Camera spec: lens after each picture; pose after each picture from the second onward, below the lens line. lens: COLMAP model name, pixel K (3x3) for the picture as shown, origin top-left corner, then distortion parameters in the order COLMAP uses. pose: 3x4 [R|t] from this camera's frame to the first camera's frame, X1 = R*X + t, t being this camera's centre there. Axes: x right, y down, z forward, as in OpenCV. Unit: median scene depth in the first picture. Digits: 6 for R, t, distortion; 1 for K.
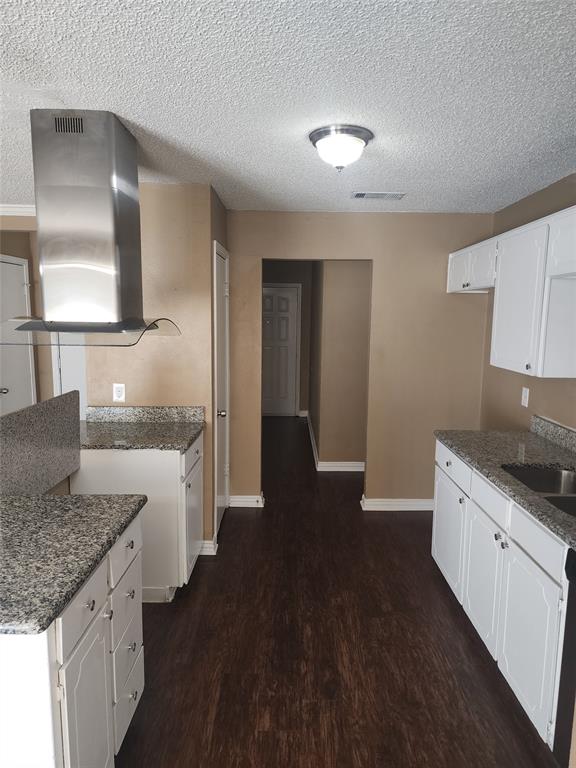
lens RADIAL K [[514.4, 0, 287.8], [0, 514.4, 386.6], [0, 0, 1]] dist [0.084966, -0.008780]
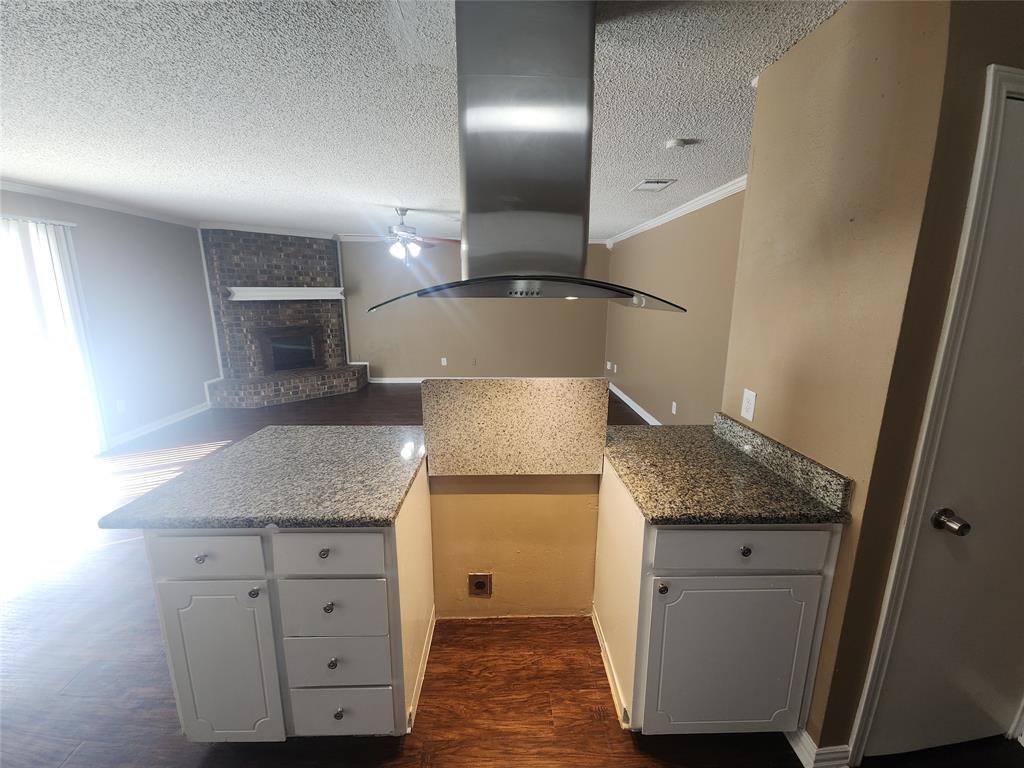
lens RADIAL K [[419.0, 0, 519.9], [0, 419.0, 381.2], [0, 0, 1]] dist [0.015425, -0.000137]
pose [[0.025285, 0.197667, -0.979943, 0.283508], [-0.139549, 0.971356, 0.192335, -0.124369], [0.989892, 0.131887, 0.052145, 1.078467]]
